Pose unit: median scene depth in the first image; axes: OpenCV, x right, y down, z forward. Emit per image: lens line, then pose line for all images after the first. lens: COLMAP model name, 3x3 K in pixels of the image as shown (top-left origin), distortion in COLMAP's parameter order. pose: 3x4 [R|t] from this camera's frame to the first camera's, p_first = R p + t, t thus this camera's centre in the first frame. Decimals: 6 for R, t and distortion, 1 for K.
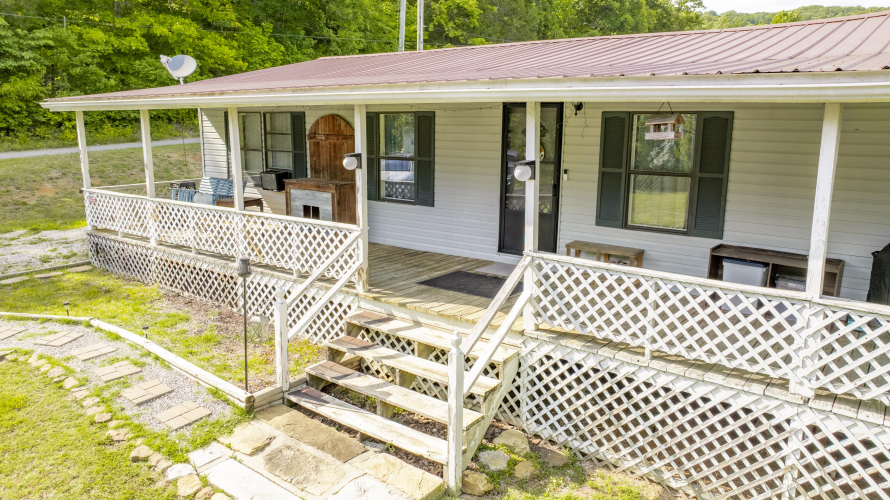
lens RADIAL K [[625.6, 0, 449.1], [0, 625.6, 241.0], [0, 0, 1]] dist [-0.047803, 0.049562]
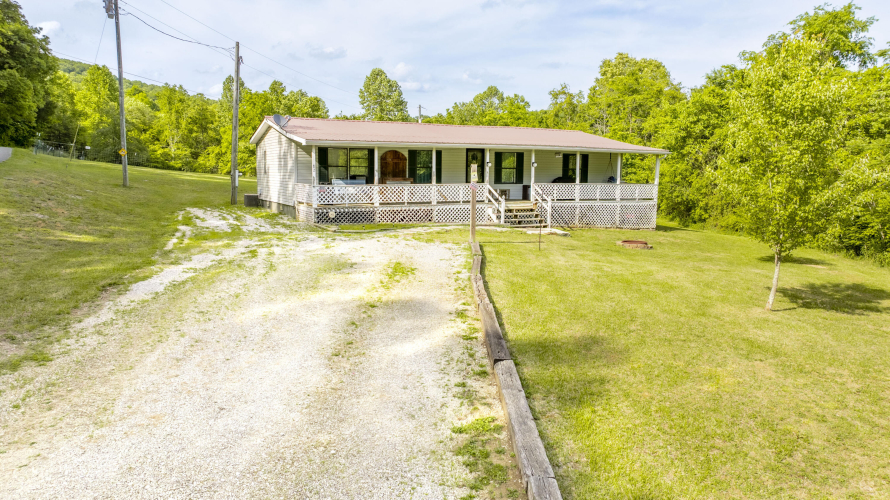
lens RADIAL K [[620.3, 0, 445.0], [0, 620.3, 250.0], [0, 0, 1]] dist [-0.024535, 0.001142]
pose [[0.433752, -0.119047, 0.893133, -4.557246], [0.168767, 0.984425, 0.049253, 0.180775], [-0.885086, 0.129368, 0.447087, -0.384825]]
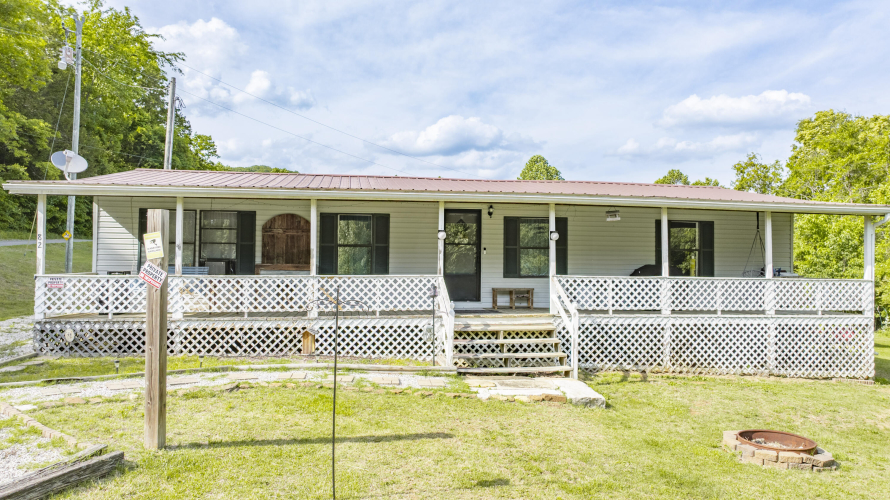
lens RADIAL K [[620.3, 0, 445.0], [0, 620.3, 250.0], [0, 0, 1]] dist [-0.024535, 0.001142]
pose [[0.697097, 0.018400, 0.716741, -1.766939], [0.135086, 0.978396, -0.156502, 0.232064], [-0.704136, 0.205919, 0.679551, -0.176935]]
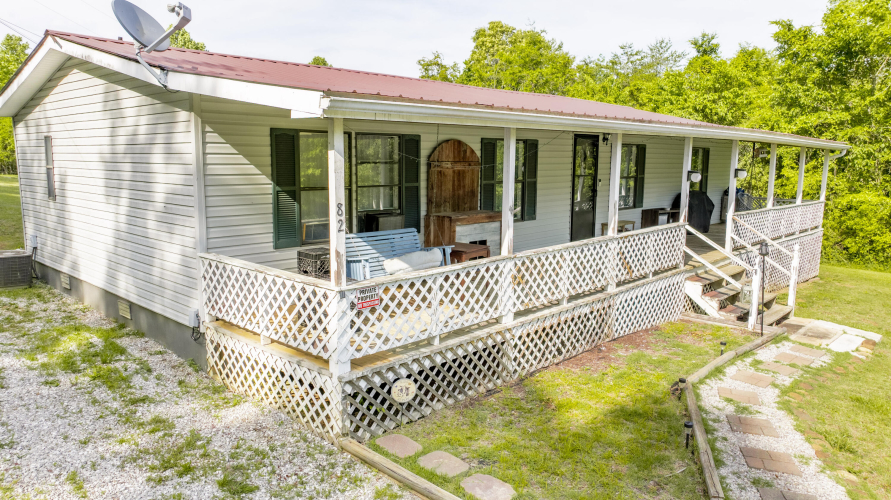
lens RADIAL K [[628.9, 0, 448.8], [0, 628.9, 246.3], [0, 0, 1]] dist [-0.028295, 0.002671]
pose [[0.110048, -0.148703, 0.982739, -2.201418], [0.181694, 0.975093, 0.127200, -0.338219], [-0.977178, 0.164560, 0.134326, 1.820789]]
